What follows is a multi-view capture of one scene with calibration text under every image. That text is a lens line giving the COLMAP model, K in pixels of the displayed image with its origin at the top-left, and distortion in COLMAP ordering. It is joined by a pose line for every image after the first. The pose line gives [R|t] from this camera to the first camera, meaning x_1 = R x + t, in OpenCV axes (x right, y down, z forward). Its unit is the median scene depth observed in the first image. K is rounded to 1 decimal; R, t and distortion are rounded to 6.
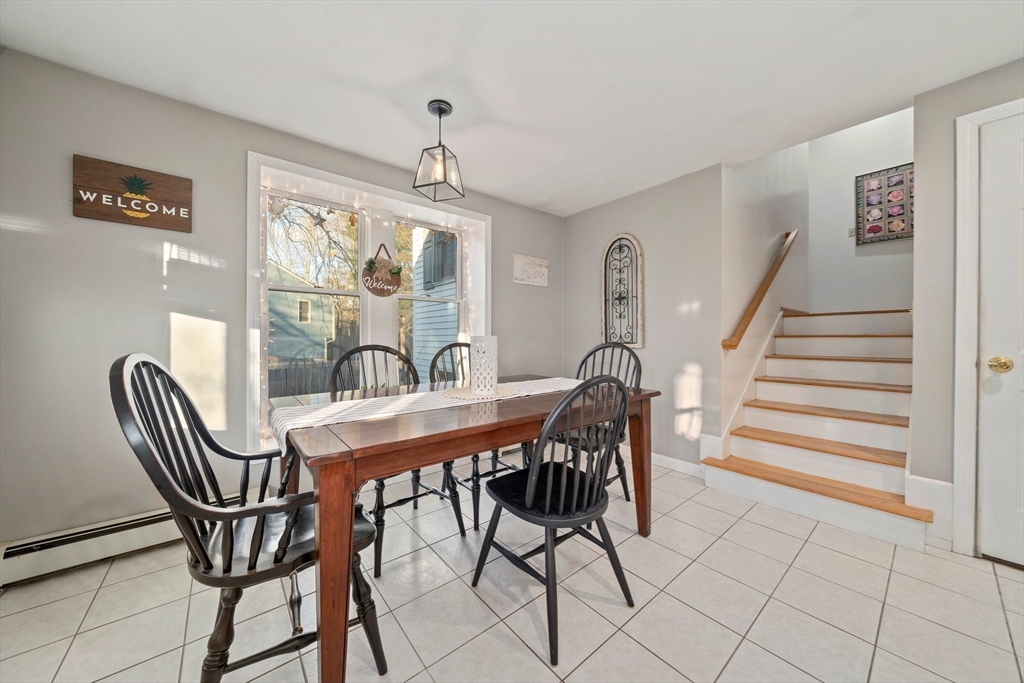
lens RADIAL K [[349.8, 0, 511.8], [0, 349.8, 338.5], [0, 0, 1]] dist [-0.007656, 0.000019]
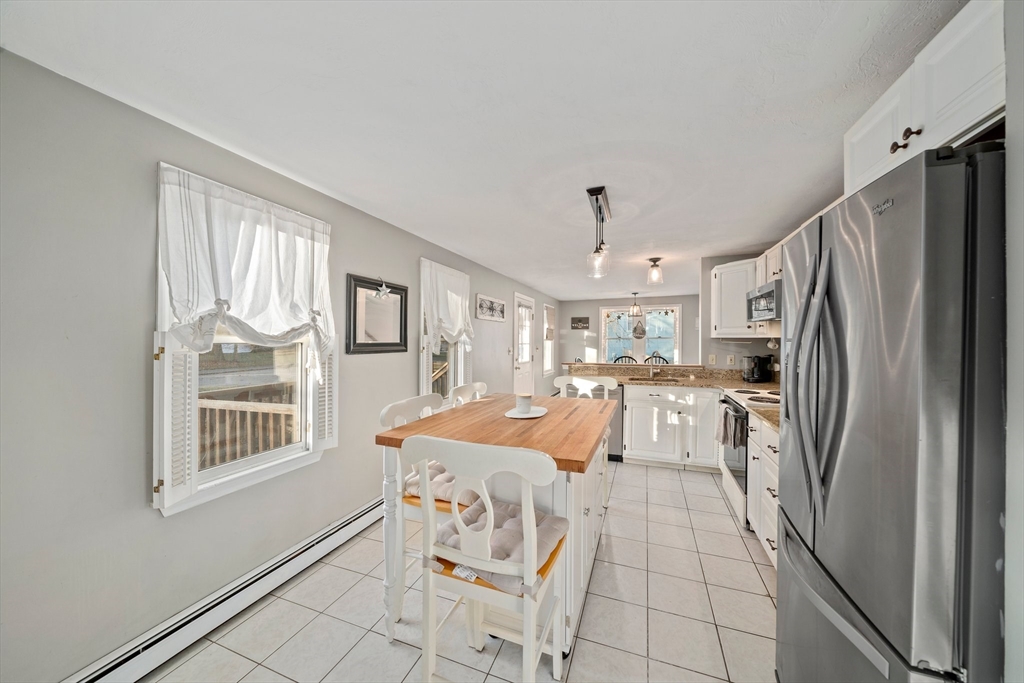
lens RADIAL K [[351.6, 0, 514.5], [0, 351.6, 342.9], [0, 0, 1]] dist [-0.007135, -0.000014]
pose [[0.502057, 0.006353, -0.864811, 2.455508], [0.000949, 0.999968, 0.007897, -0.167013], [0.864834, -0.004785, 0.502035, -2.050565]]
